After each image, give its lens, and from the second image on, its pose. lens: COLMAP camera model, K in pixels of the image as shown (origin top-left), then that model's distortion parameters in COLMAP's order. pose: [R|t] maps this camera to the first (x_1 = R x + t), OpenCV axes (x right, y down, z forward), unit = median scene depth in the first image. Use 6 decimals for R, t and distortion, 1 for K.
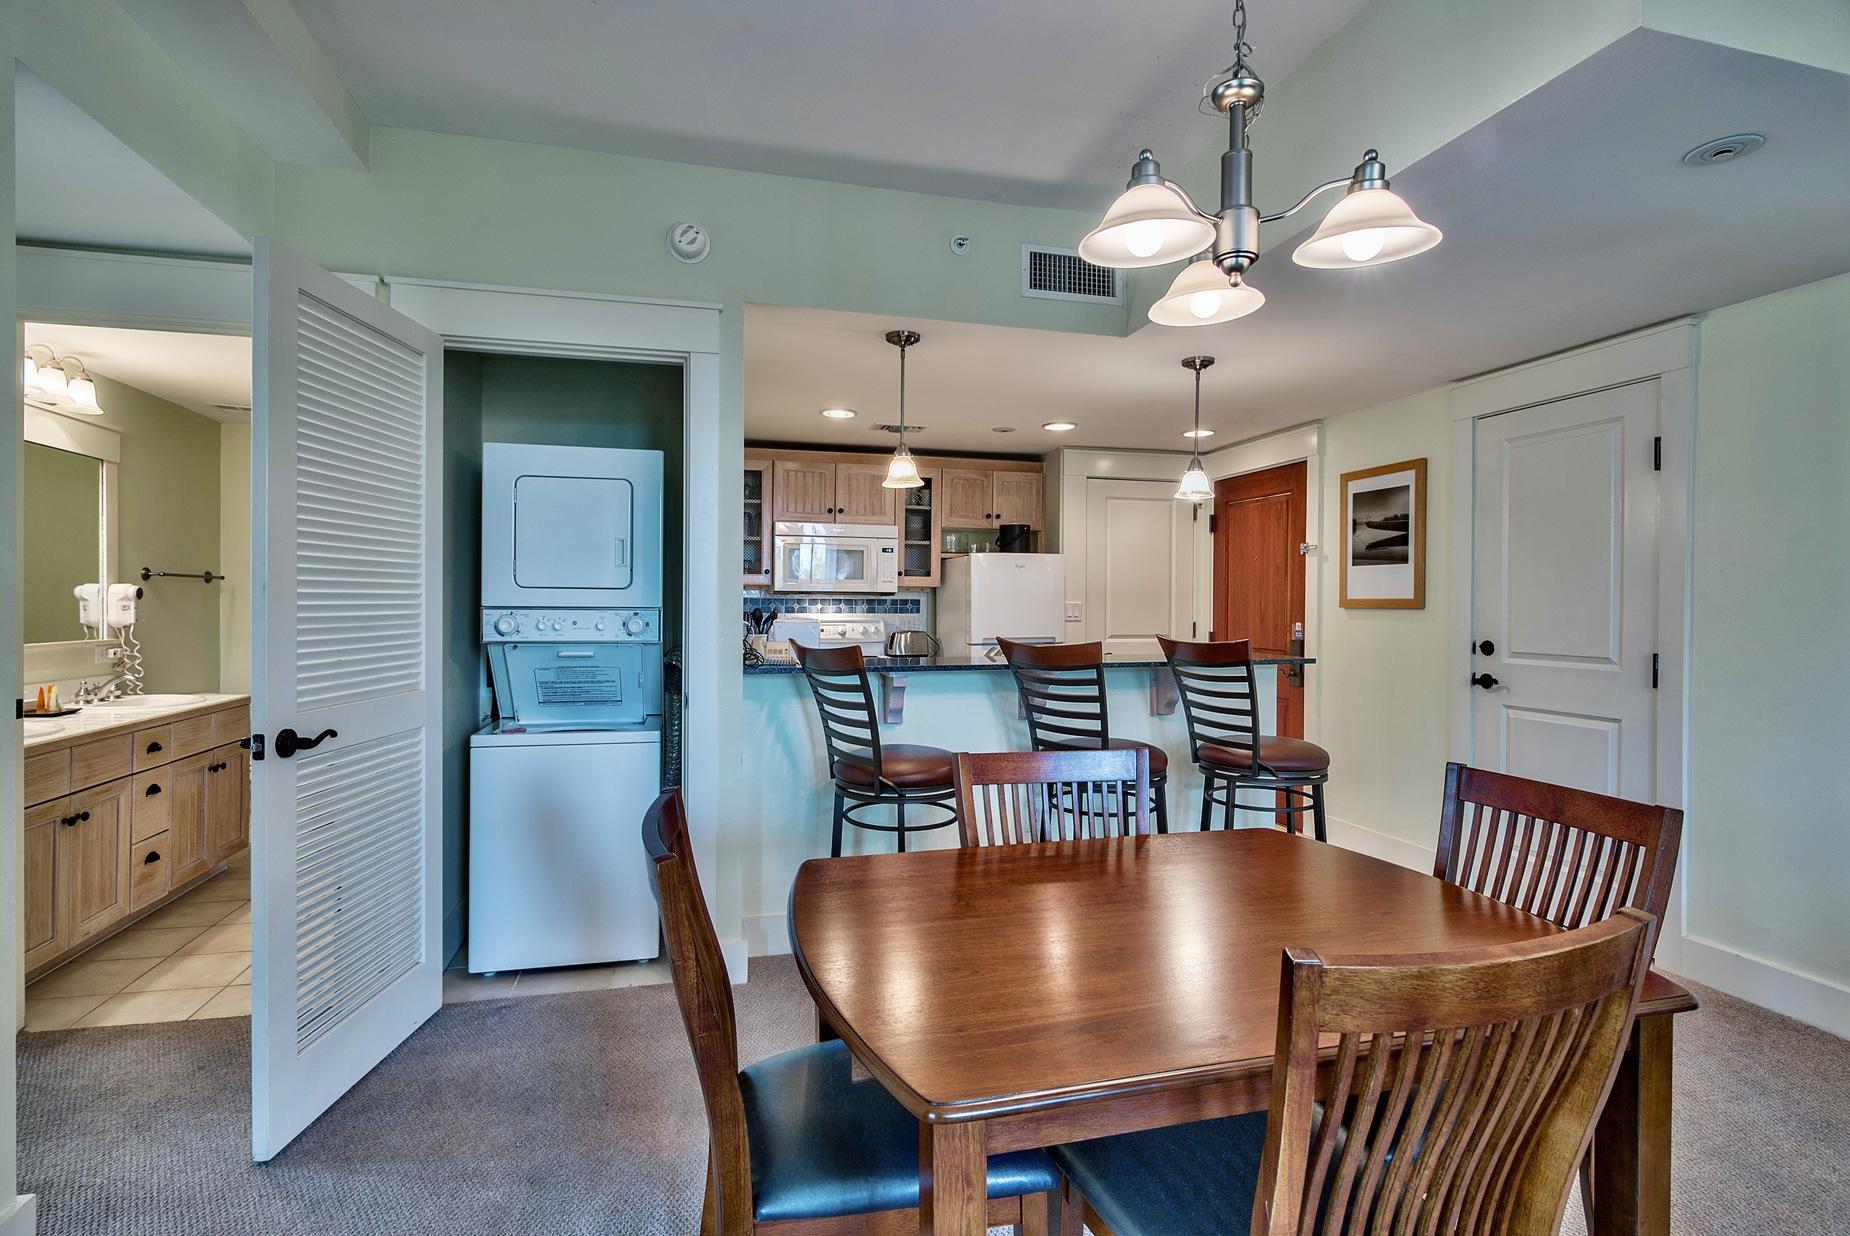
lens RADIAL K [[906.1, 0, 918.8], [0, 906.1, 610.1], [0, 0, 1]] dist [-0.004493, -0.000778]
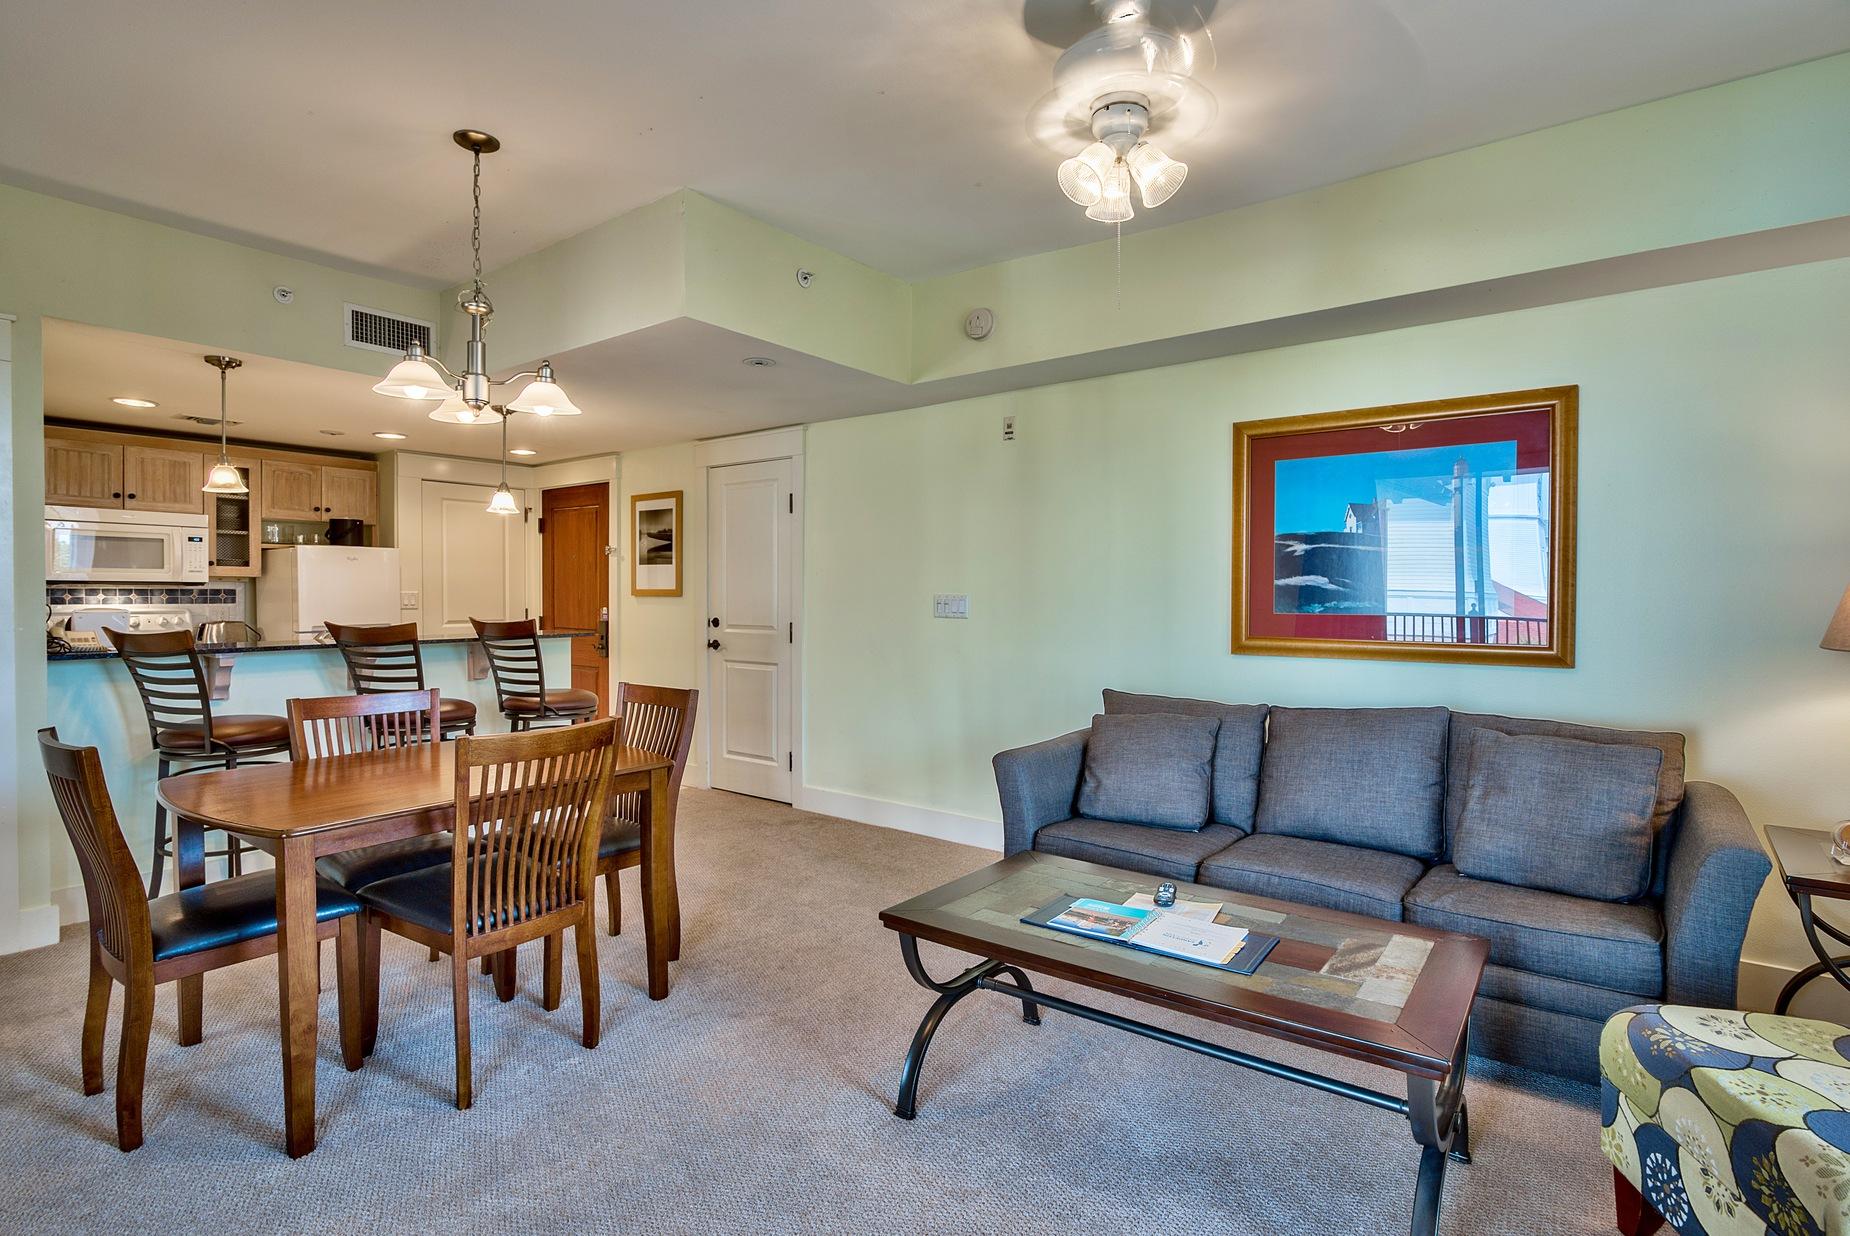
lens RADIAL K [[906.1, 0, 918.8], [0, 906.1, 610.1], [0, 0, 1]] dist [-0.004493, -0.000778]
pose [[0.789754, -0.014720, 0.613247, -0.025253], [0.006047, 0.999850, 0.016212, -0.000770], [-0.613394, -0.009095, 0.789725, -0.397735]]
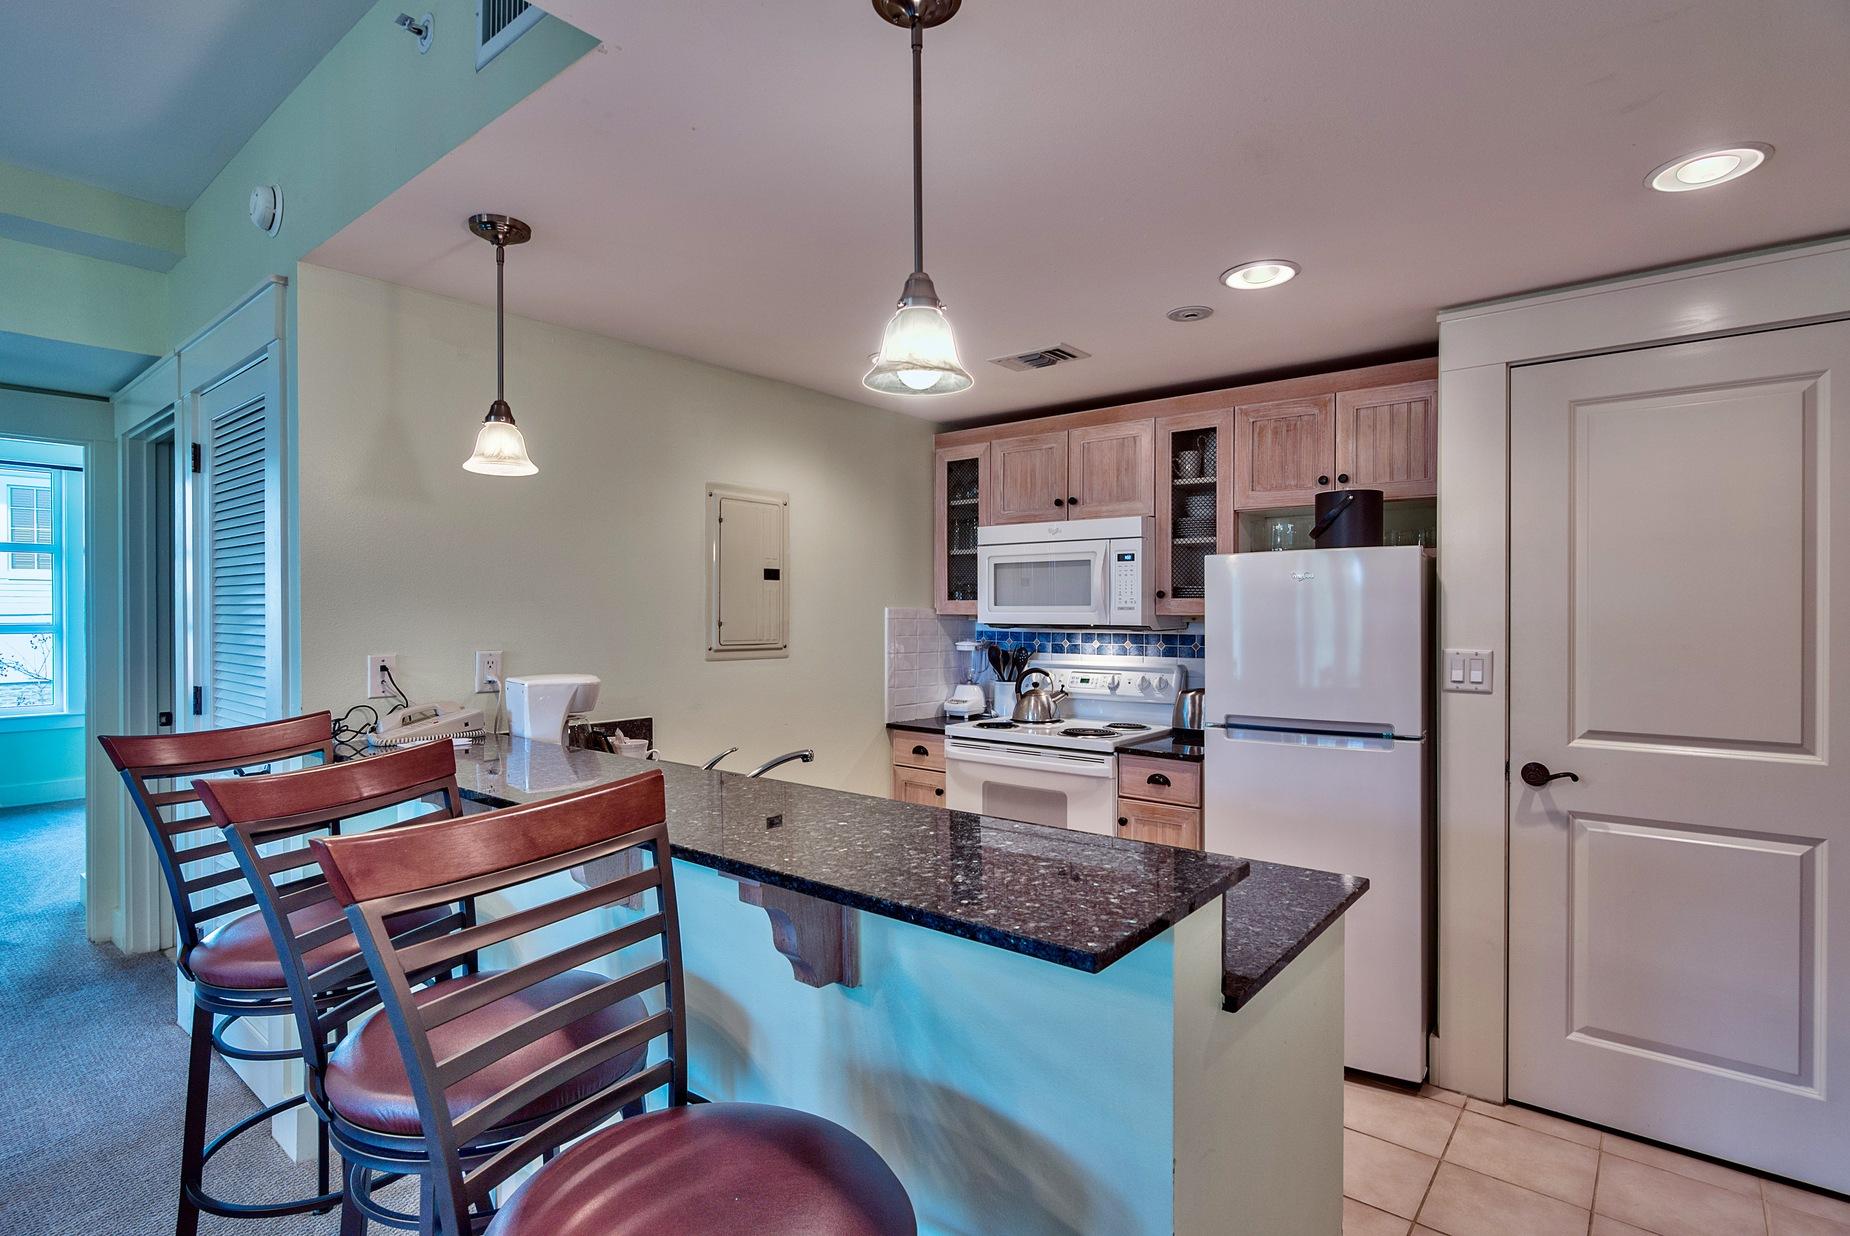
lens RADIAL K [[906.1, 0, 918.8], [0, 906.1, 610.1], [0, 0, 1]] dist [-0.004493, -0.000778]
pose [[0.613570, -0.008186, -0.789598, 0.560000], [0.001076, 0.999954, -0.009530, -0.038569], [0.789640, 0.004998, 0.613550, 0.796620]]
